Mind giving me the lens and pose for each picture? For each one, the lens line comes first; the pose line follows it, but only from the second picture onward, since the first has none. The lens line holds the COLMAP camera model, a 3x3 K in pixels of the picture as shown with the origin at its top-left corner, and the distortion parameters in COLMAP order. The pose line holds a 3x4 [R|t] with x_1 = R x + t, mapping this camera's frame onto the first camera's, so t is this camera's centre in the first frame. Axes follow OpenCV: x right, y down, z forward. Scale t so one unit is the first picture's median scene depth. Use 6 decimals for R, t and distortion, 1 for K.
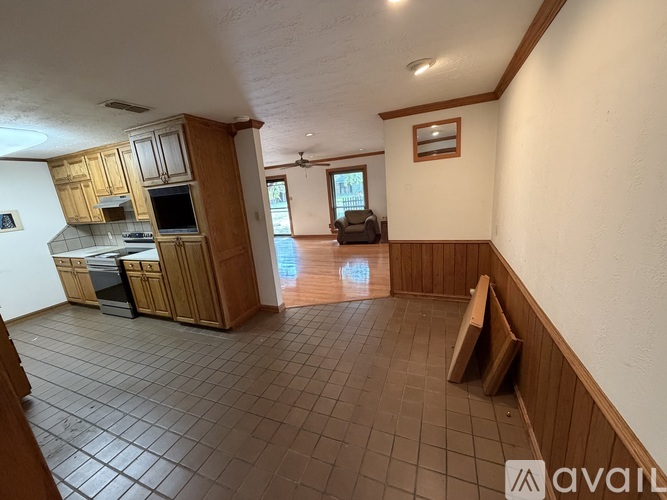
lens RADIAL K [[264.8, 0, 331.1], [0, 264.8, 251.8], [0, 0, 1]] dist [0.000560, 0.000482]
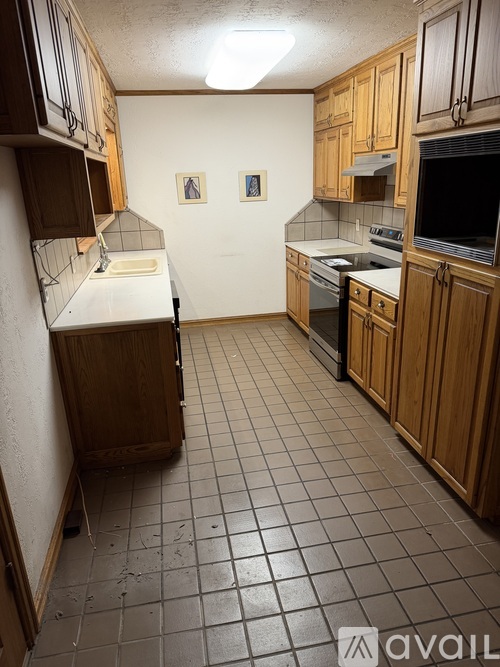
lens RADIAL K [[467.3, 0, 249.0], [0, 467.3, 336.4], [0, 0, 1]] dist [0.047579, -0.038262]
pose [[0.546480, 0.331361, -0.769129, -0.114044], [-0.206401, 0.943355, 0.259771, -0.062570], [0.811639, 0.016789, 0.583918, 0.264818]]
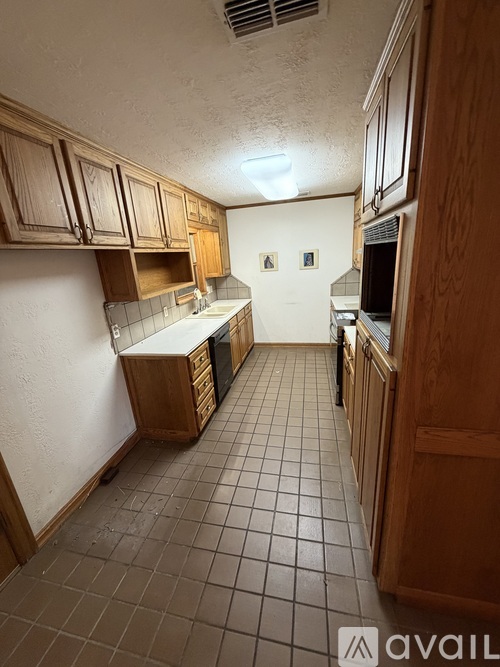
lens RADIAL K [[264.8, 0, 247.5], [0, 264.8, 330.3], [0, 0, 1]] dist [0.000560, 0.000482]
pose [[0.170641, 0.337956, -0.925563, -0.166144], [-0.173749, 0.934942, 0.309347, -0.145862], [0.969893, 0.108028, 0.218259, 0.586185]]
